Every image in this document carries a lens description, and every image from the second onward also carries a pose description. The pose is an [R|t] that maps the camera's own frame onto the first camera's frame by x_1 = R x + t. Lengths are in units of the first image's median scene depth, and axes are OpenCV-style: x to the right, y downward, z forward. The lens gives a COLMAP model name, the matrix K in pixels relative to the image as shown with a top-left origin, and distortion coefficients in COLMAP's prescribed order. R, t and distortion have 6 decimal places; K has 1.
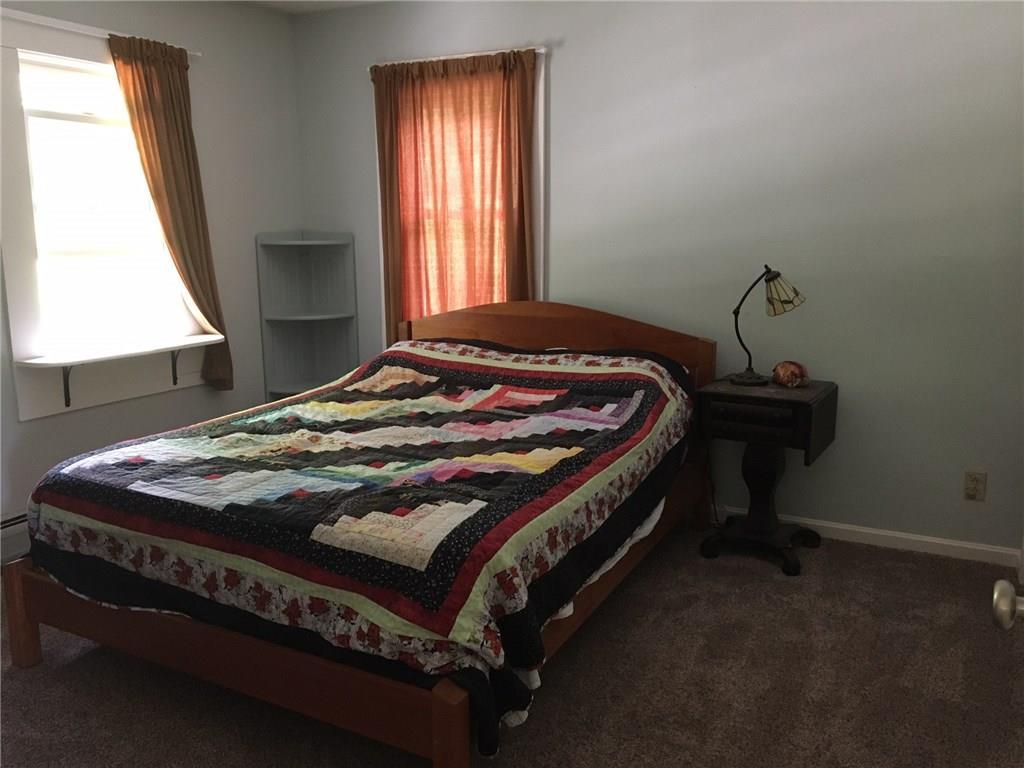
lens RADIAL K [[858.0, 0, 513.3], [0, 858.0, 383.4], [0, 0, 1]] dist [0.067105, 0.000550]
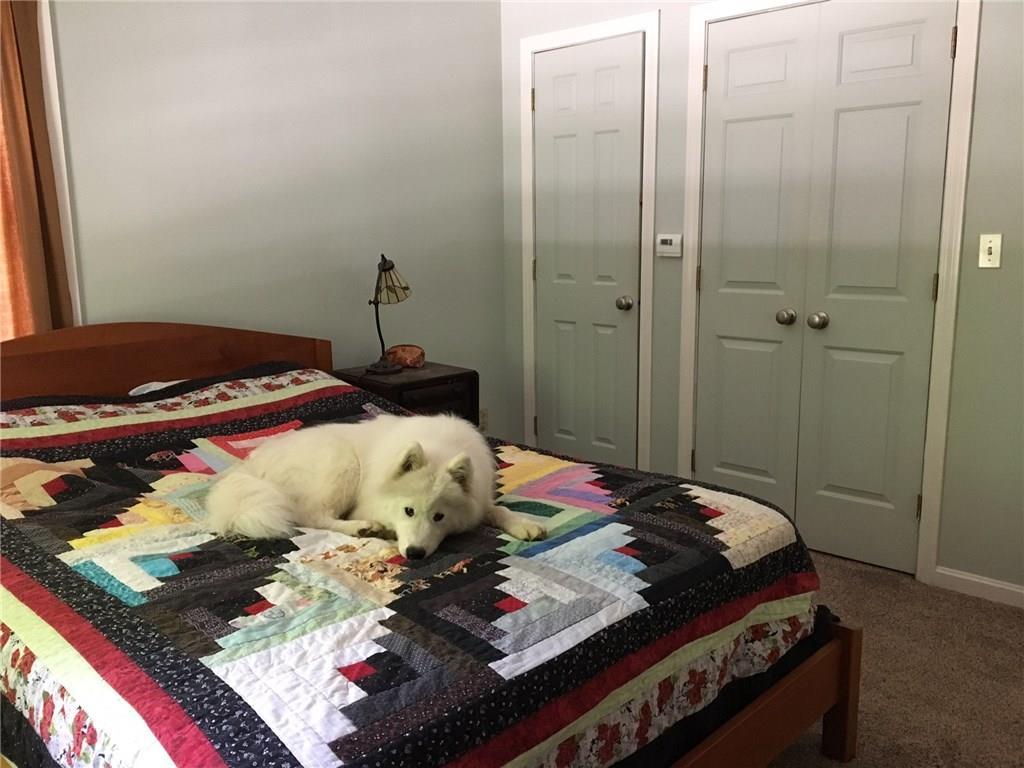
lens RADIAL K [[858.0, 0, 513.7], [0, 858.0, 385.7], [0, 0, 1]] dist [0.067105, 0.000550]
pose [[0.263595, -0.179498, 0.947786, -0.957994], [0.193521, 0.972400, 0.130338, -0.130293], [-0.945022, 0.149060, 0.291056, 0.852863]]
